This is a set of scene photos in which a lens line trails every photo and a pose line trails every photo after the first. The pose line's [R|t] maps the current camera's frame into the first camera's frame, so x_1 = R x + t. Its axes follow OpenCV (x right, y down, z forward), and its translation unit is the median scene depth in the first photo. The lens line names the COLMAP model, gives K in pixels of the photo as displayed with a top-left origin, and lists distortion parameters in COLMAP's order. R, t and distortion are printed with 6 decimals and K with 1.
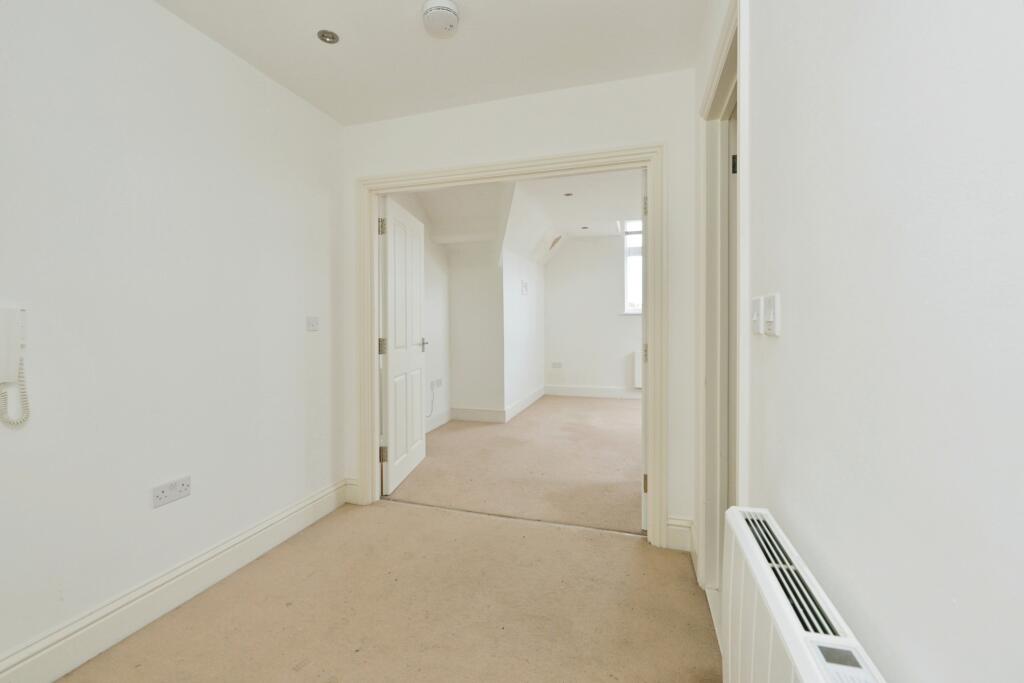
lens RADIAL K [[437.8, 0, 510.3], [0, 437.8, 319.1], [0, 0, 1]] dist [-0.001562, -0.000159]
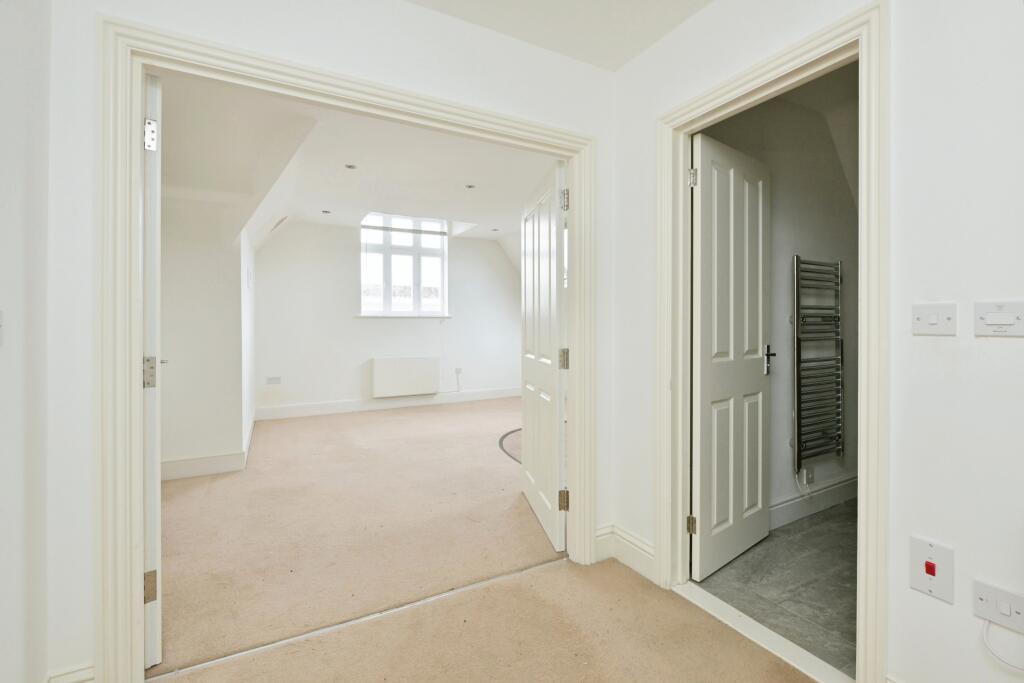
lens RADIAL K [[437.8, 0, 510.3], [0, 437.8, 319.1], [0, 0, 1]] dist [-0.001562, -0.000159]
pose [[0.713453, 0.011914, 0.700602, -0.169262], [-0.004688, 0.999914, -0.012231, 0.003848], [-0.700687, 0.005442, 0.713448, 0.172338]]
